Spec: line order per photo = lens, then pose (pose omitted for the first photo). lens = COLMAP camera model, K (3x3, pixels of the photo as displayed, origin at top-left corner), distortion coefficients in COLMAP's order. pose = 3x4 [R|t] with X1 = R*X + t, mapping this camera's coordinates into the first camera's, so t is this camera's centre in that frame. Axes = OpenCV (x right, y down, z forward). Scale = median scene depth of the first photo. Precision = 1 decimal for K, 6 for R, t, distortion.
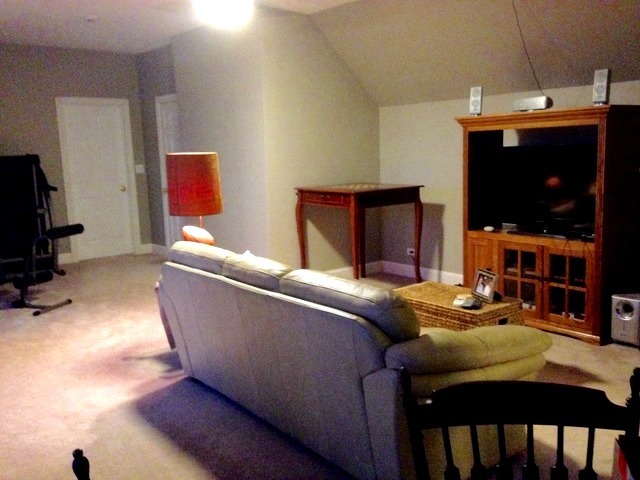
lens RADIAL K [[599.1, 0, 320.0], [0, 599.1, 240.0], [0, 0, 1]] dist [0.063952, 0.005377]
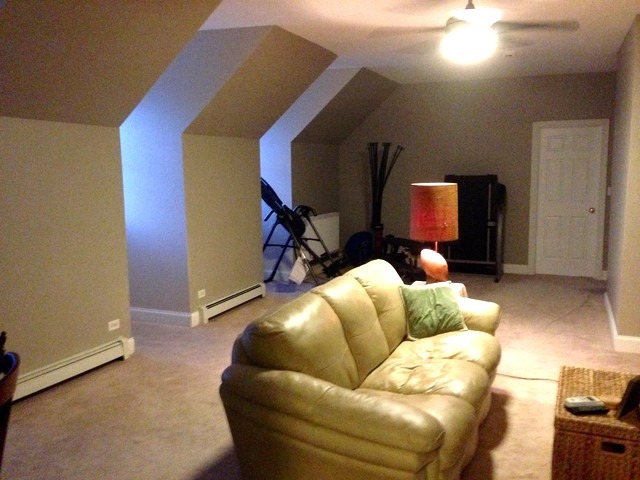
lens RADIAL K [[599.1, 0, 320.0], [0, 599.1, 240.0], [0, 0, 1]] dist [0.063952, 0.005377]
pose [[0.455970, 0.129135, -0.880577, 0.396667], [-0.139569, 0.987551, 0.072552, -0.055400], [0.878984, 0.089820, 0.468316, 0.190577]]
